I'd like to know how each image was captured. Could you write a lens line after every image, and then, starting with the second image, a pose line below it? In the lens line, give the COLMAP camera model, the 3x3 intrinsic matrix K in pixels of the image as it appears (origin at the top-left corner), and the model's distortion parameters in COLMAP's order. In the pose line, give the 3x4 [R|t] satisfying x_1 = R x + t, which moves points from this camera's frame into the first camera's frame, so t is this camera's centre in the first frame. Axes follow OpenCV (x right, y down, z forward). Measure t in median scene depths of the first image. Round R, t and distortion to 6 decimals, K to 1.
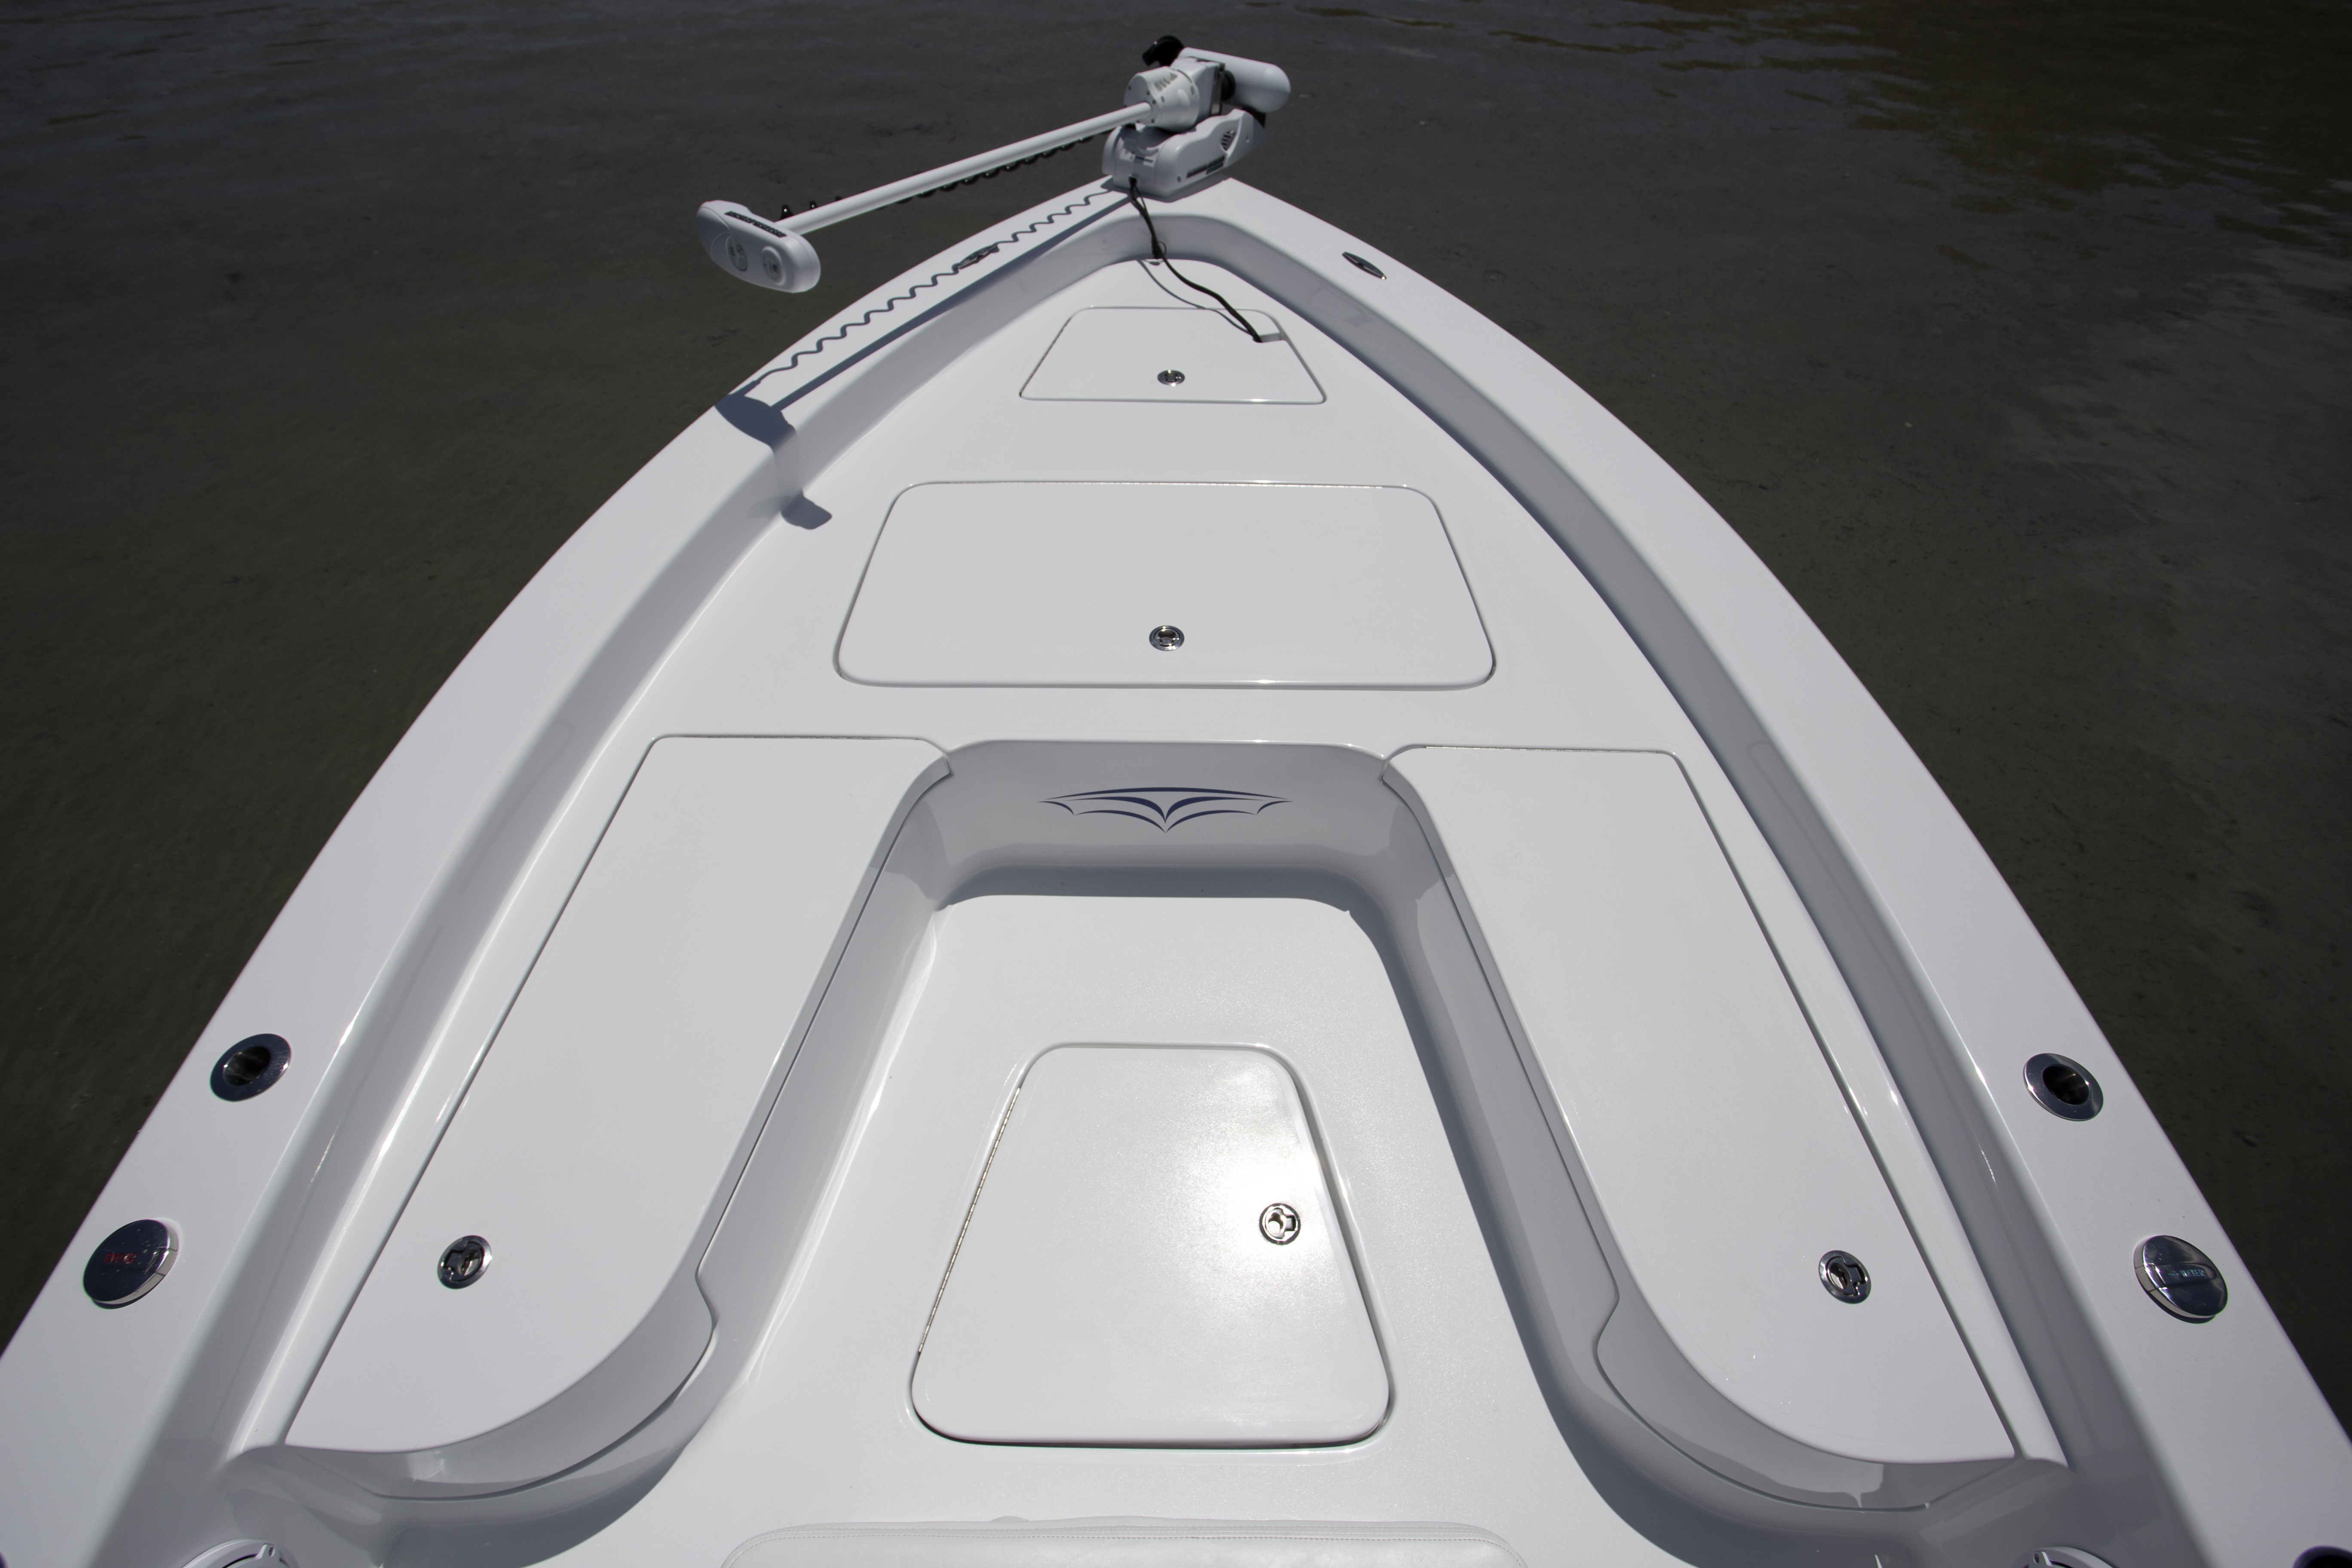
lens RADIAL K [[1159.2, 0, 1176.0], [0, 1159.2, 784.0], [0, 0, 1]] dist [-0.086109, 0.030223]
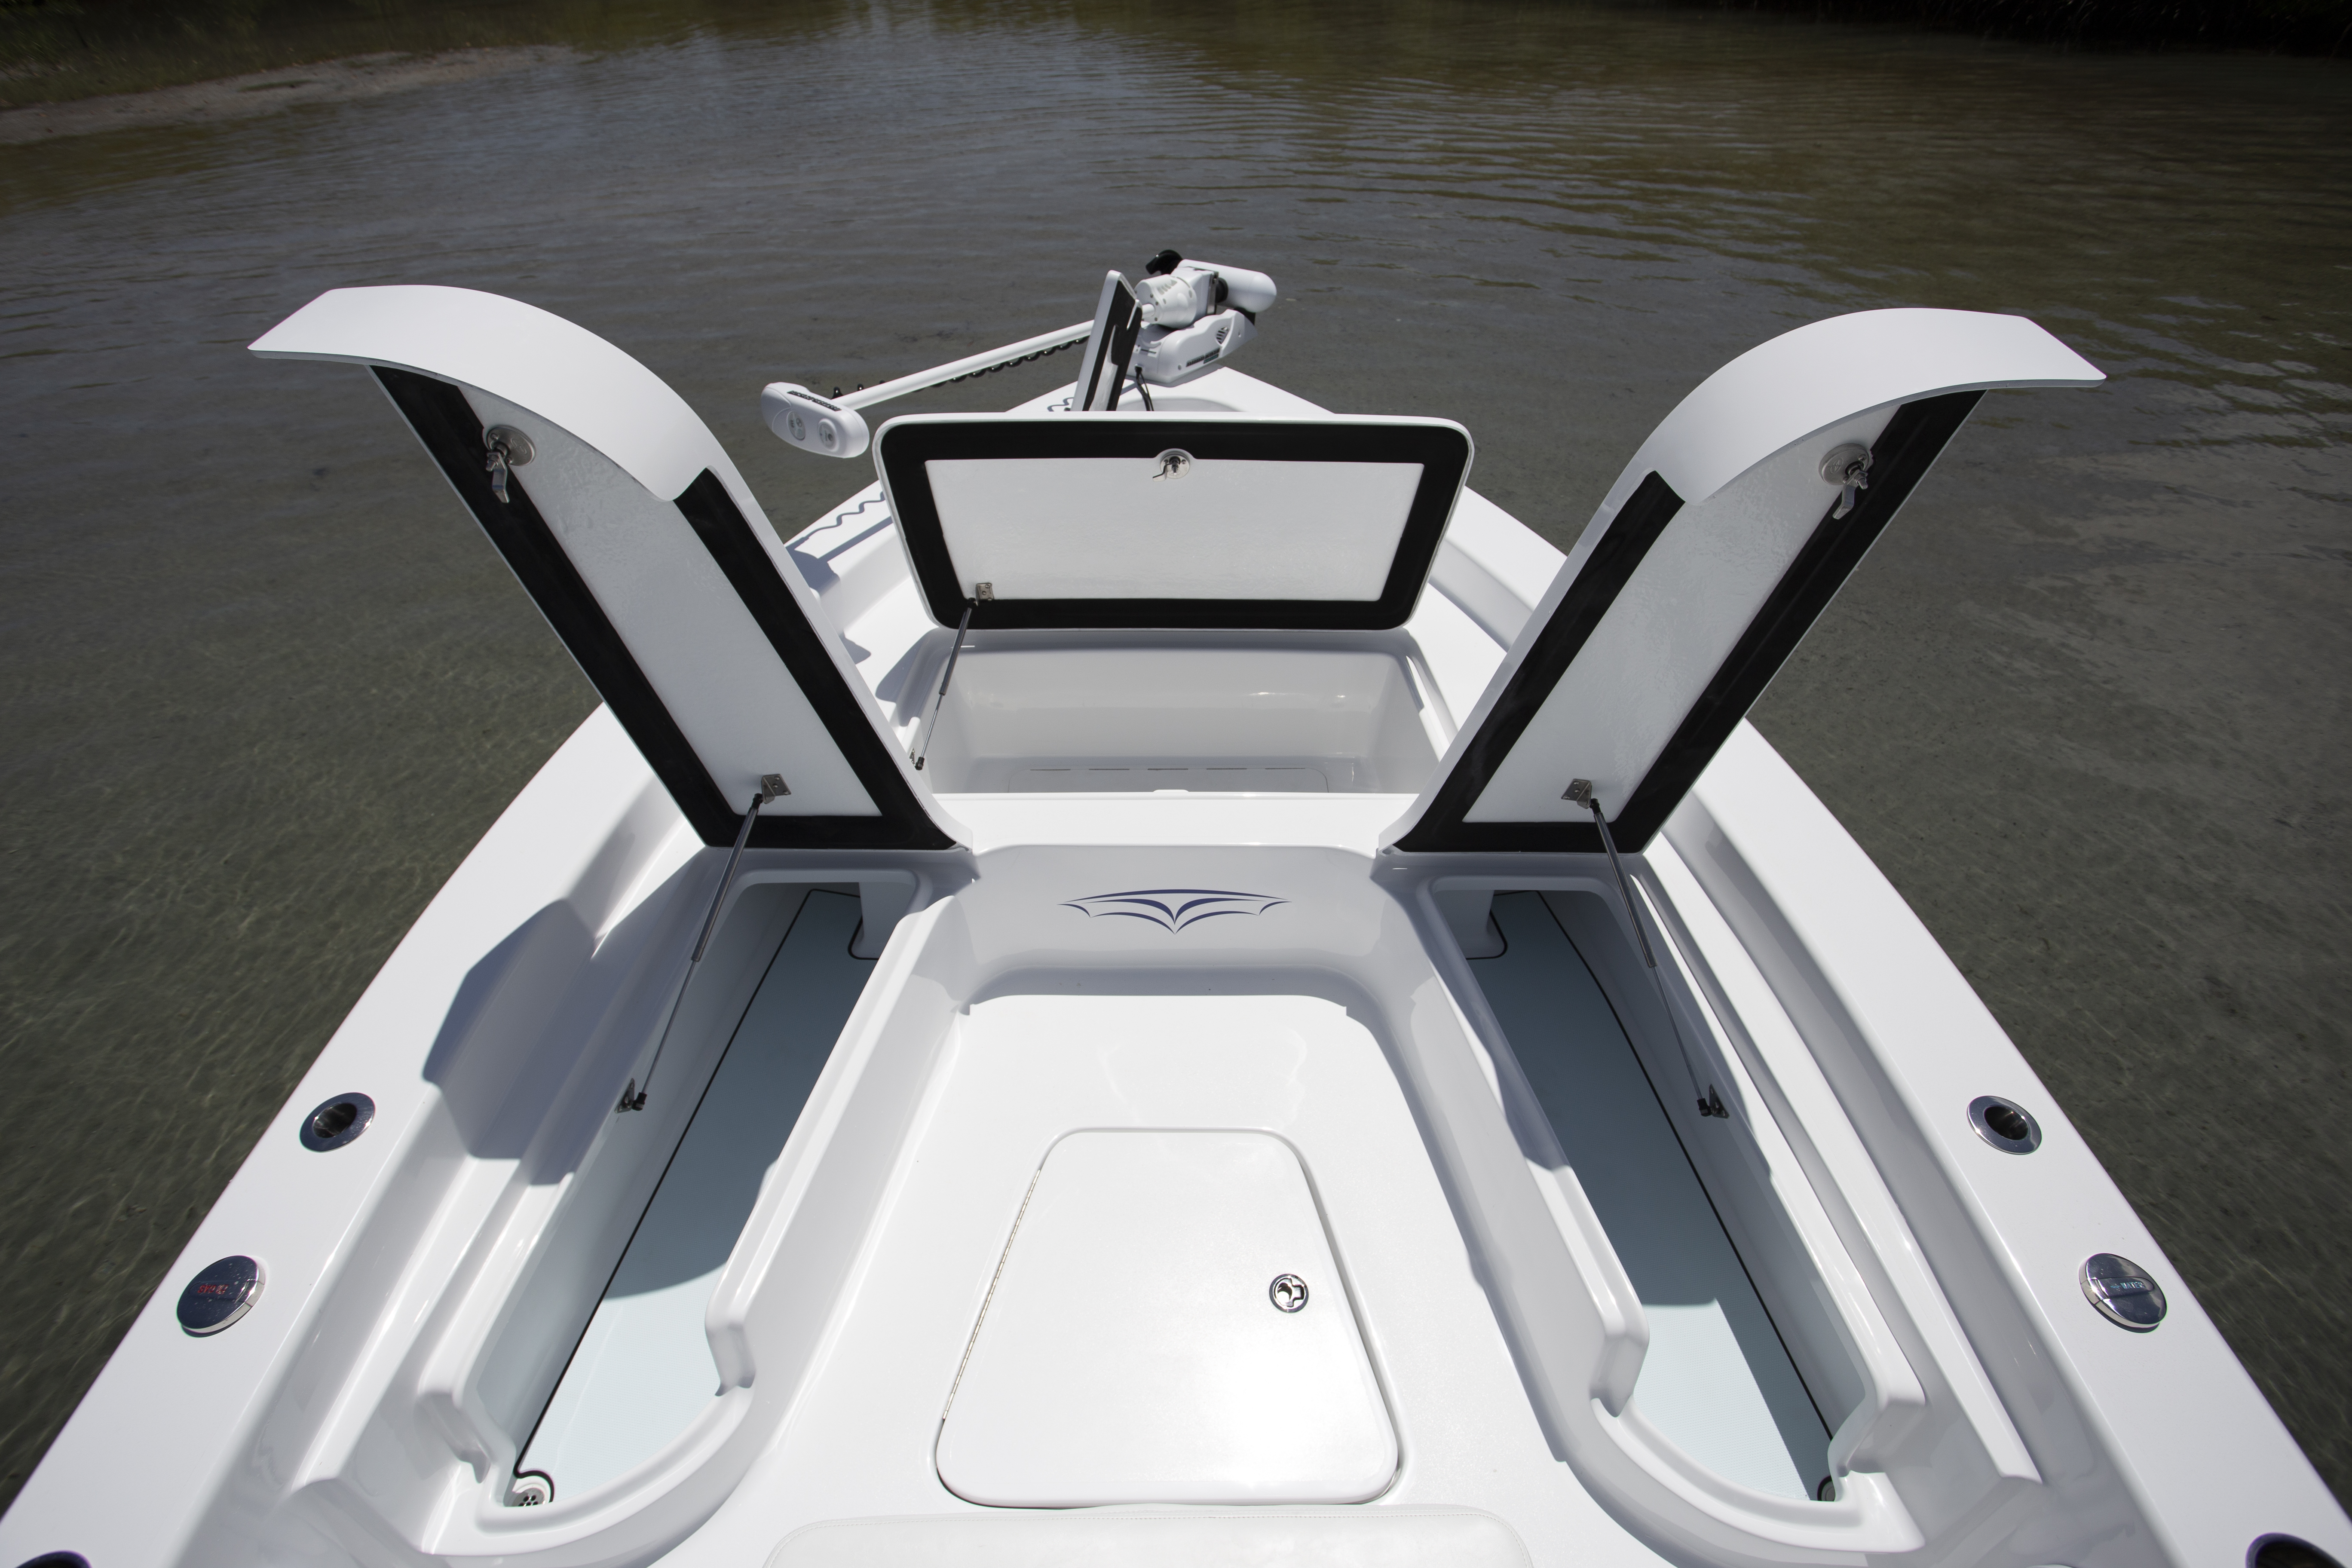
lens RADIAL K [[1159.2, 0, 1176.0], [0, 1159.2, 784.0], [0, 0, 1]] dist [-0.086109, 0.030223]
pose [[0.999967, -0.007677, 0.002811, -0.009887], [0.008017, 0.988107, -0.153556, 0.069652], [-0.001598, 0.153573, 0.988136, -0.088500]]
